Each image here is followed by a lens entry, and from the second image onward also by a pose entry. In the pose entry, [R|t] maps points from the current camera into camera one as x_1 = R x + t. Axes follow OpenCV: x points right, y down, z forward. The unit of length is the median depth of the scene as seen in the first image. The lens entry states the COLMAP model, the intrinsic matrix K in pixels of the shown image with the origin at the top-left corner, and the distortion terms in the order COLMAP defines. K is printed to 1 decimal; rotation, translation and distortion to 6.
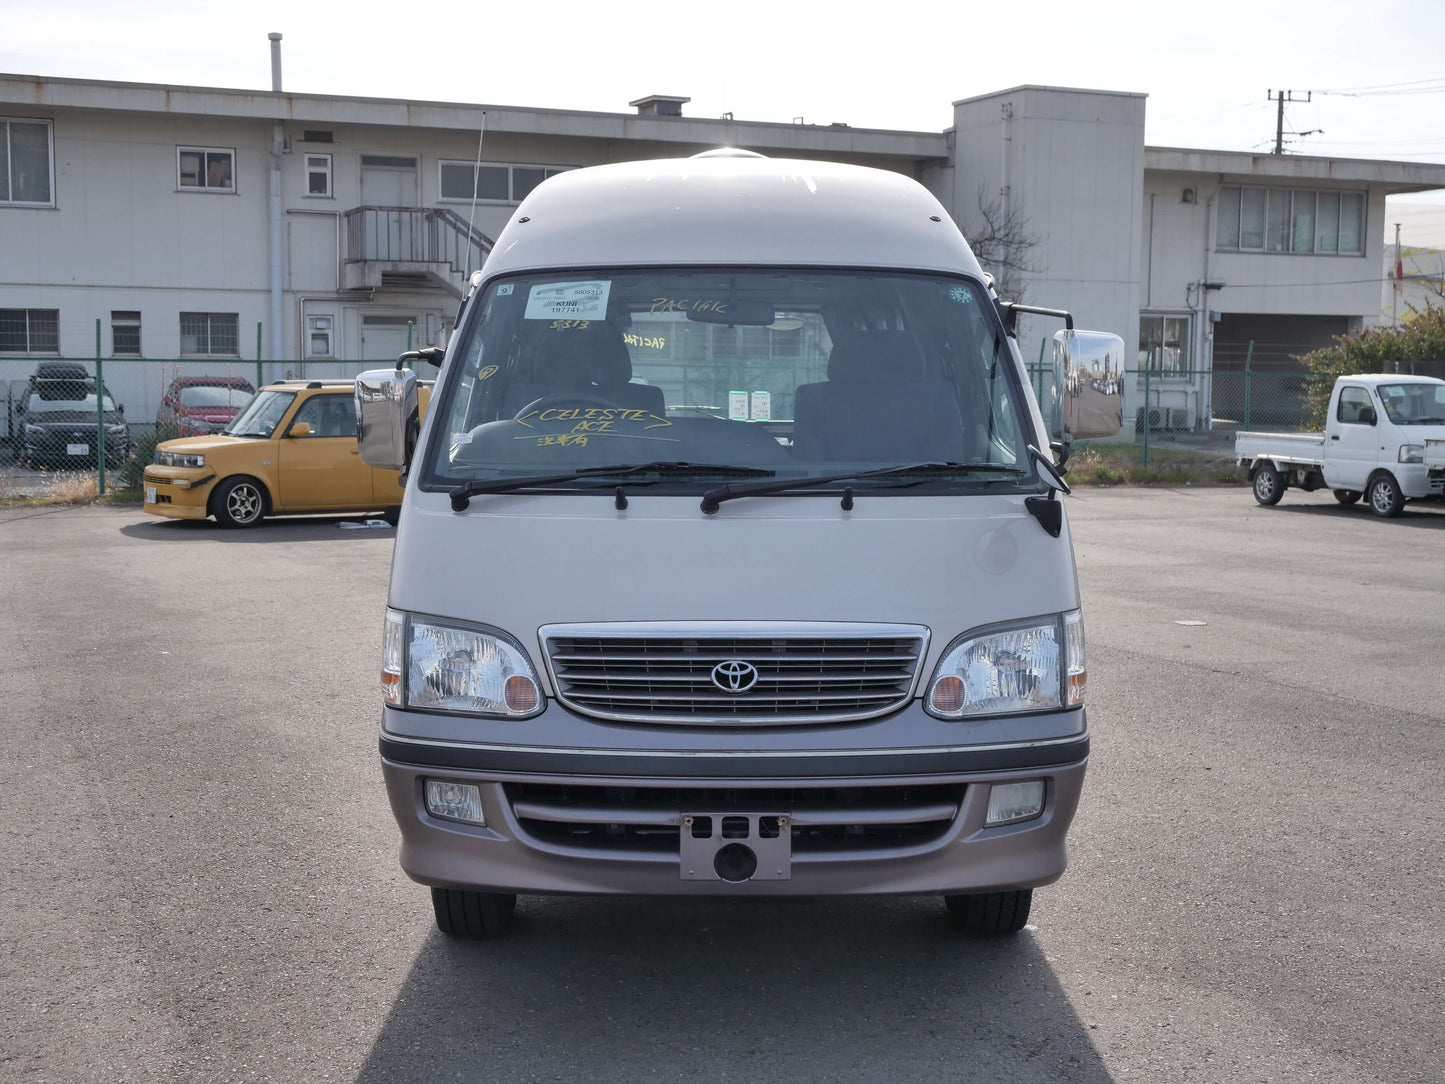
lens RADIAL K [[1883.0, 0, 722.5], [0, 1883.0, 542.0], [0, 0, 1]] dist [-0.006559, 0.027747]
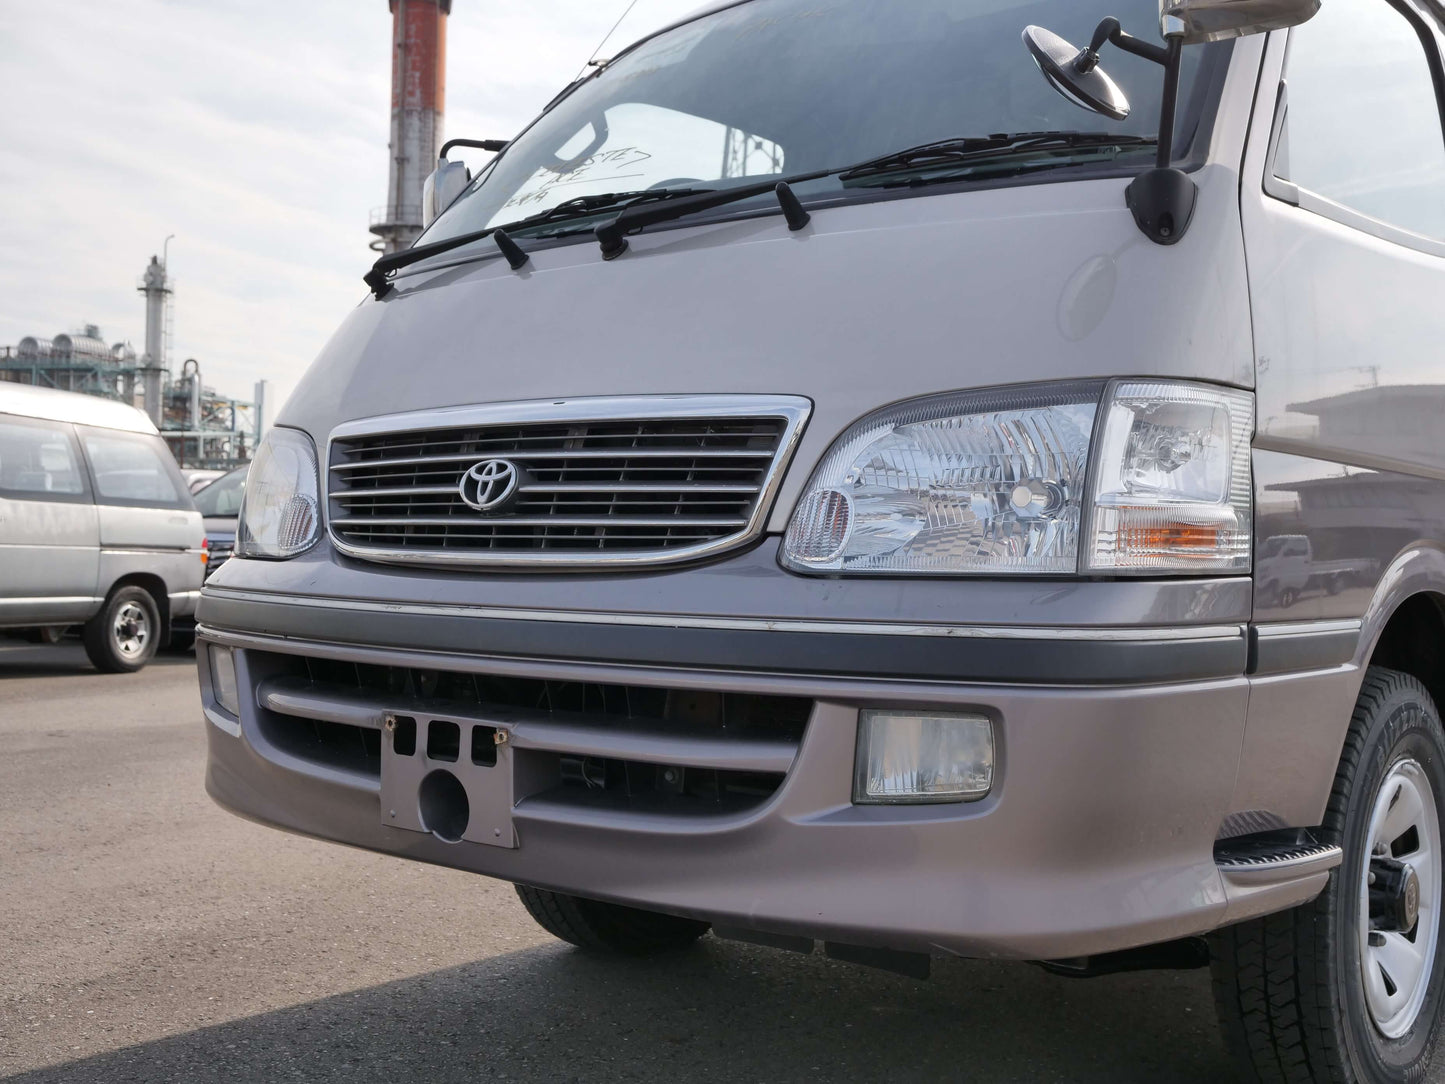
lens RADIAL K [[1582.8, 0, 722.5], [0, 1582.8, 542.0], [0, 0, 1]] dist [0.005204, -0.010314]
pose [[0.775290, 0.006634, -0.631571, 0.322975], [-0.080616, 0.992806, -0.088533, 0.110264], [0.626440, 0.119553, 0.770247, 0.585992]]
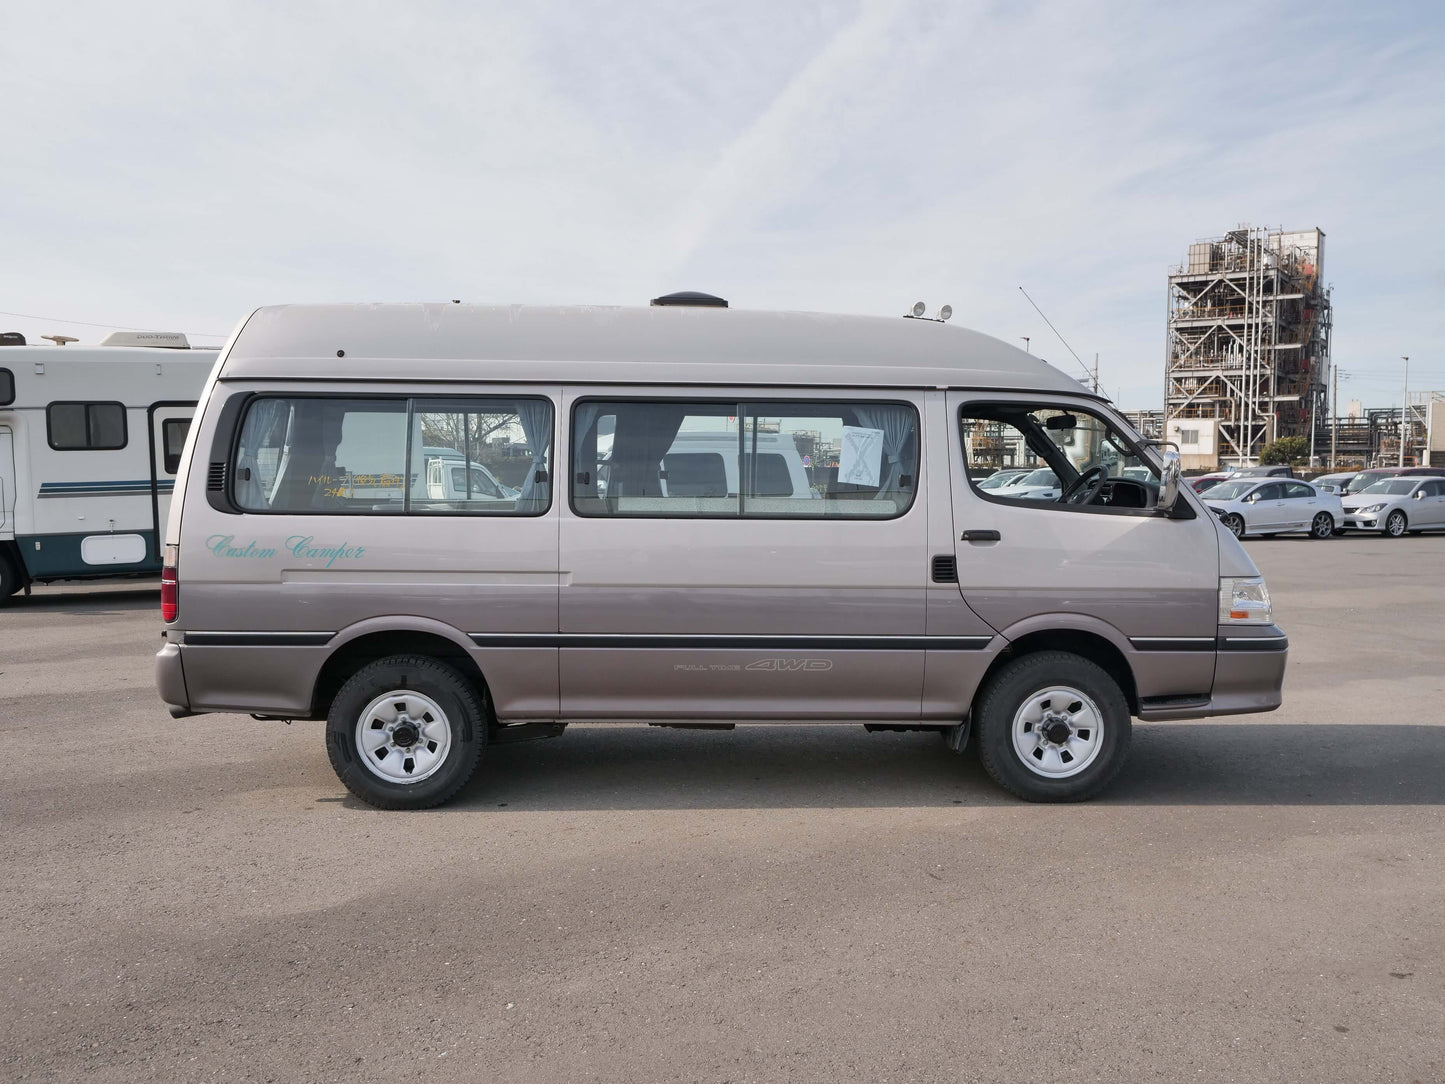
lens RADIAL K [[1226.6, 0, 706.4], [0, 1226.6, 540.7], [0, 0, 1]] dist [0.003672, -0.006511]
pose [[-0.033449, -0.064815, 0.997337, -1.279884], [0.089877, 0.993657, 0.067590, -0.123374], [-0.995391, 0.091898, -0.027411, 1.456261]]
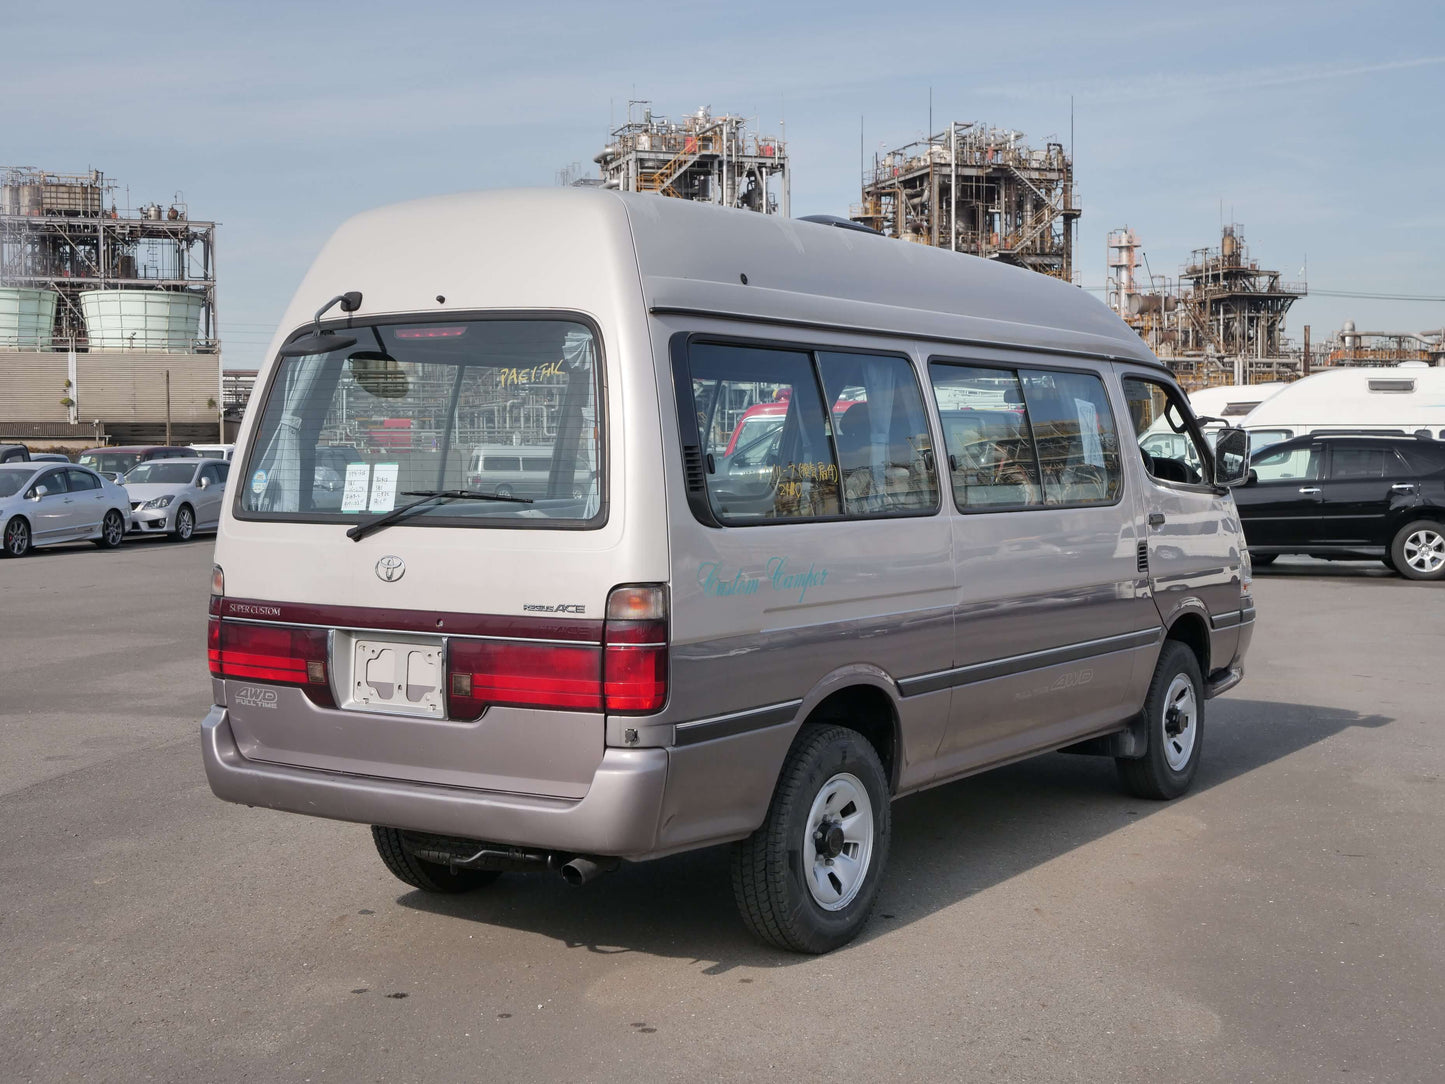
lens RADIAL K [[1939.9, 0, 722.5], [0, 1939.9, 542.0], [0, 0, 1]] dist [-0.010882, 0.068093]
pose [[-0.838971, -0.028126, 0.543449, -0.760165], [0.051241, 0.990143, 0.130350, -0.244239], [-0.541758, 0.137206, -0.829260, 2.746261]]
